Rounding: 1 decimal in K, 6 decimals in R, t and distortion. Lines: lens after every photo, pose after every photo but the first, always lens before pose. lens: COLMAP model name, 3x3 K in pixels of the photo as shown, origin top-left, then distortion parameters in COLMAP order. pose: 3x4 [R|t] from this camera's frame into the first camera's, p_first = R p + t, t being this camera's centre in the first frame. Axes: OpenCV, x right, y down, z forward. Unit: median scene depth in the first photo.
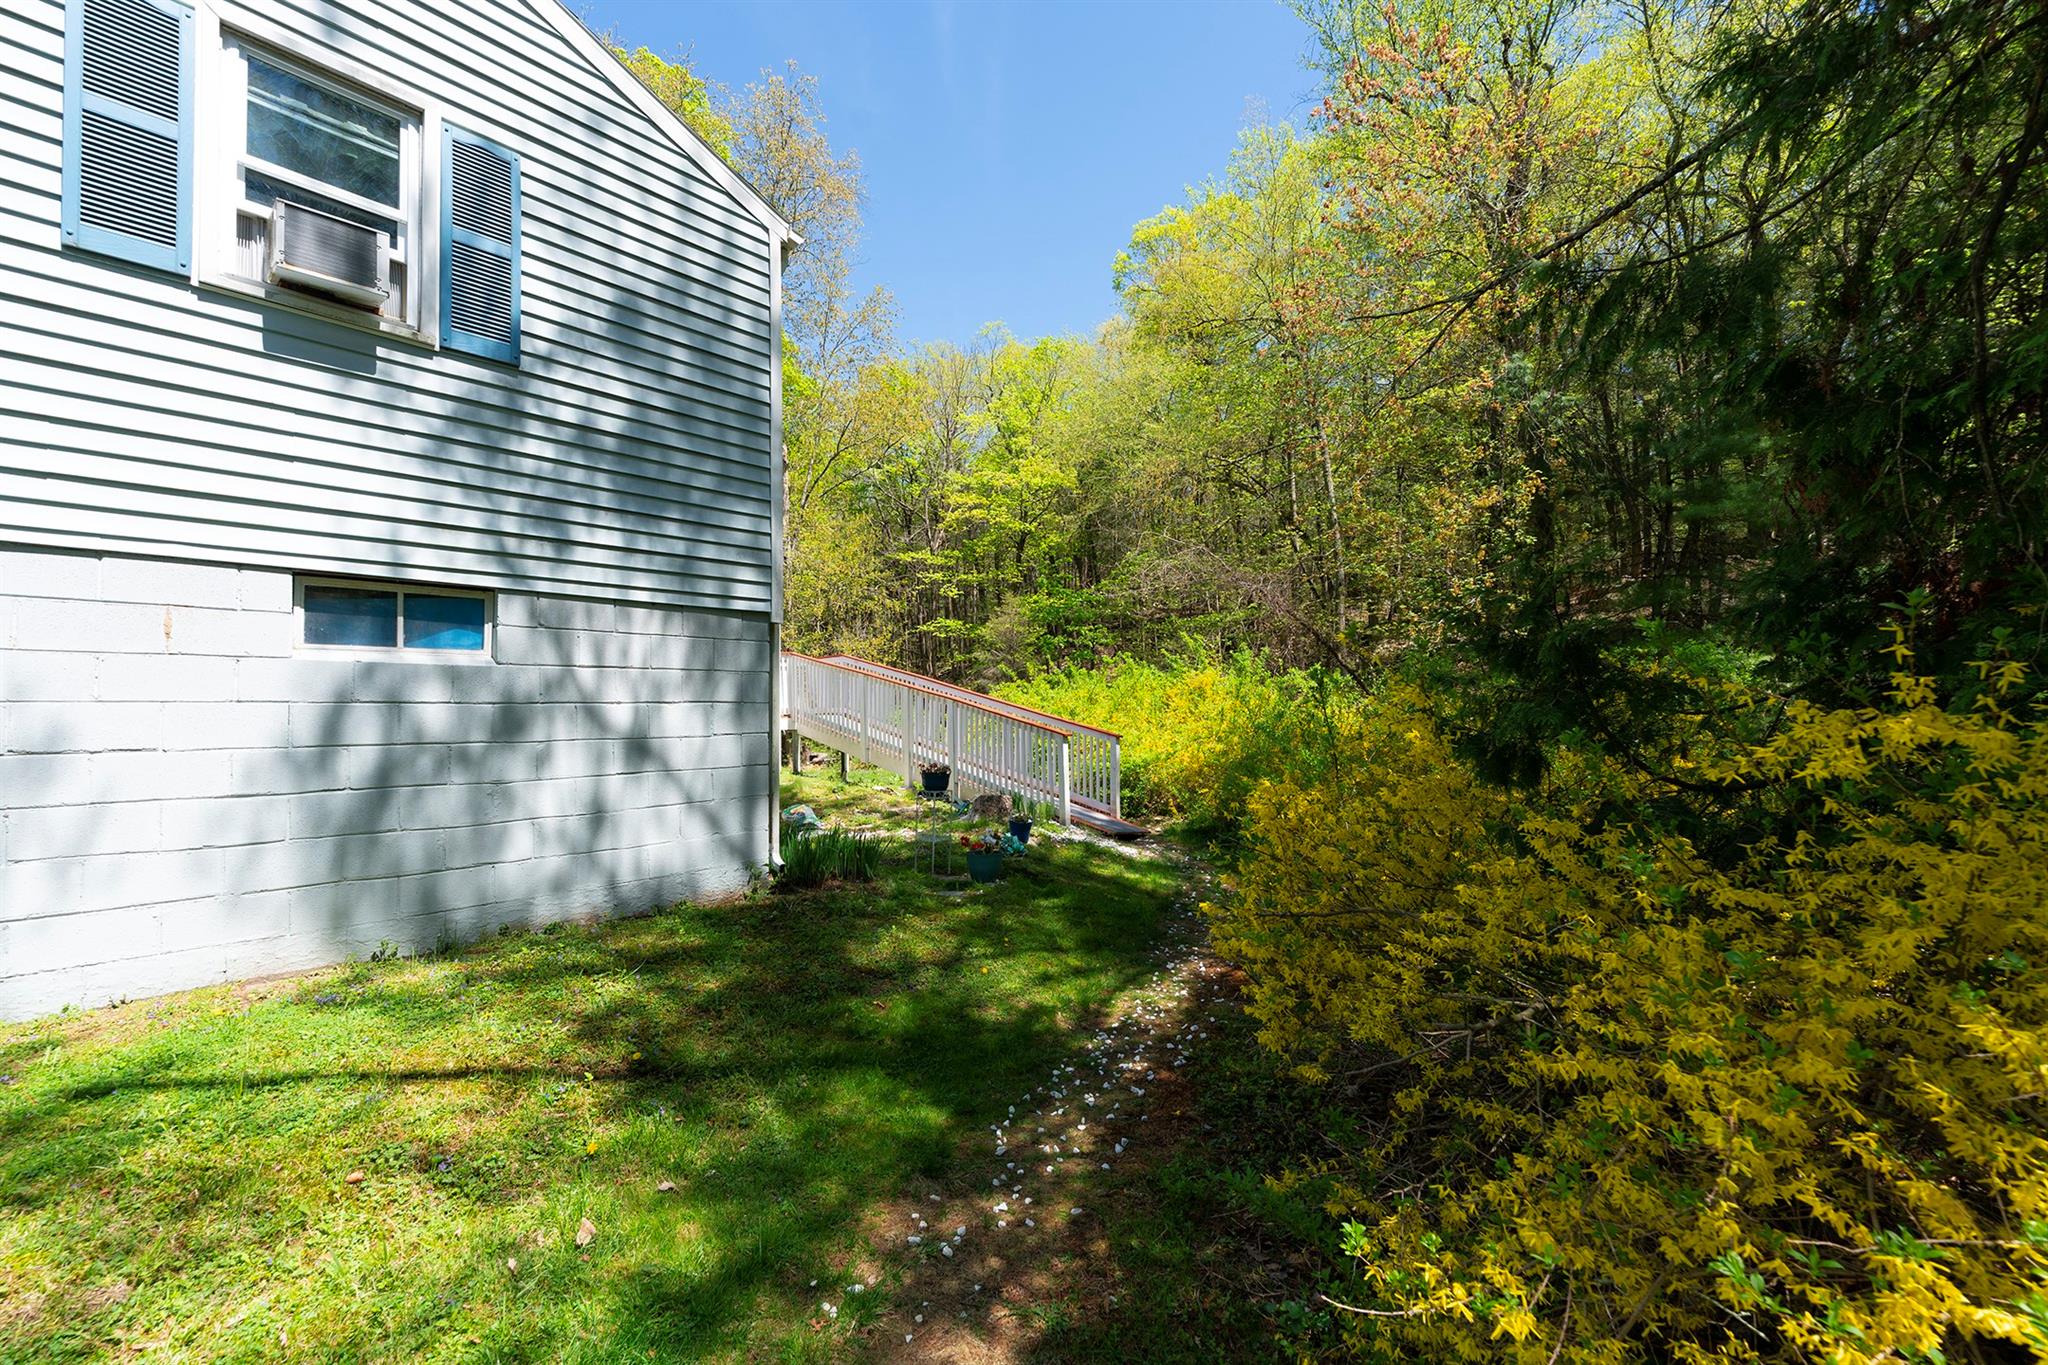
lens RADIAL K [[818.5, 0, 1022.3], [0, 818.5, 695.9], [0, 0, 1]] dist [-0.005155, 0.000150]
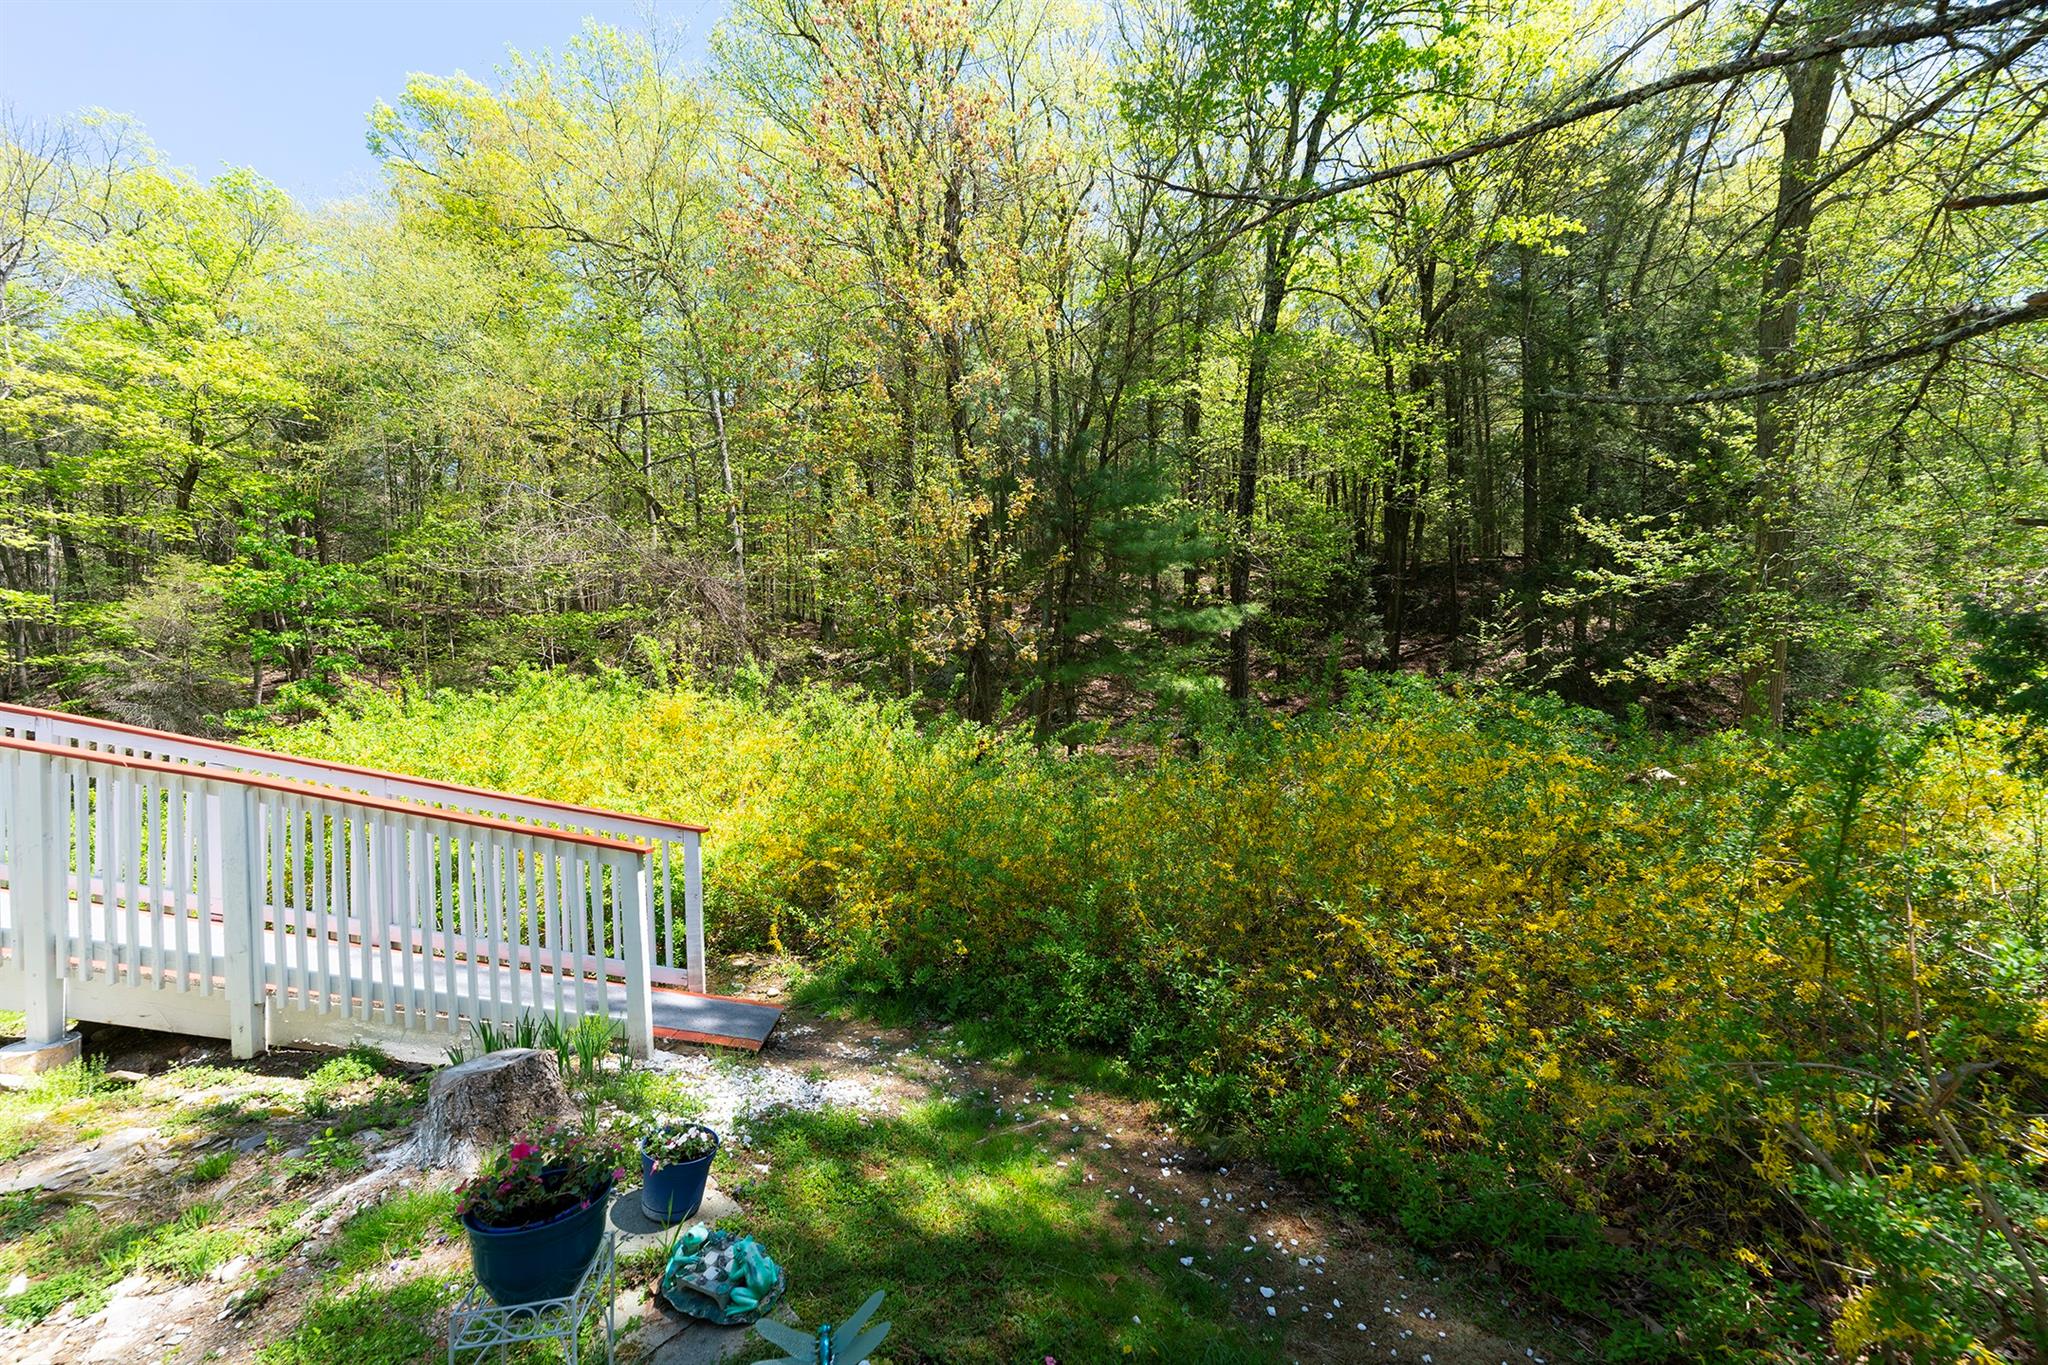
lens RADIAL K [[818.5, 0, 1008.3], [0, 818.5, 684.2], [0, 0, 1]] dist [-0.005155, 0.000150]
pose [[0.676698, 0.004379, 0.736247, -0.035896], [0.017623, 0.999599, -0.022143, -0.007439], [-0.736049, 0.027959, 0.676350, 0.140501]]
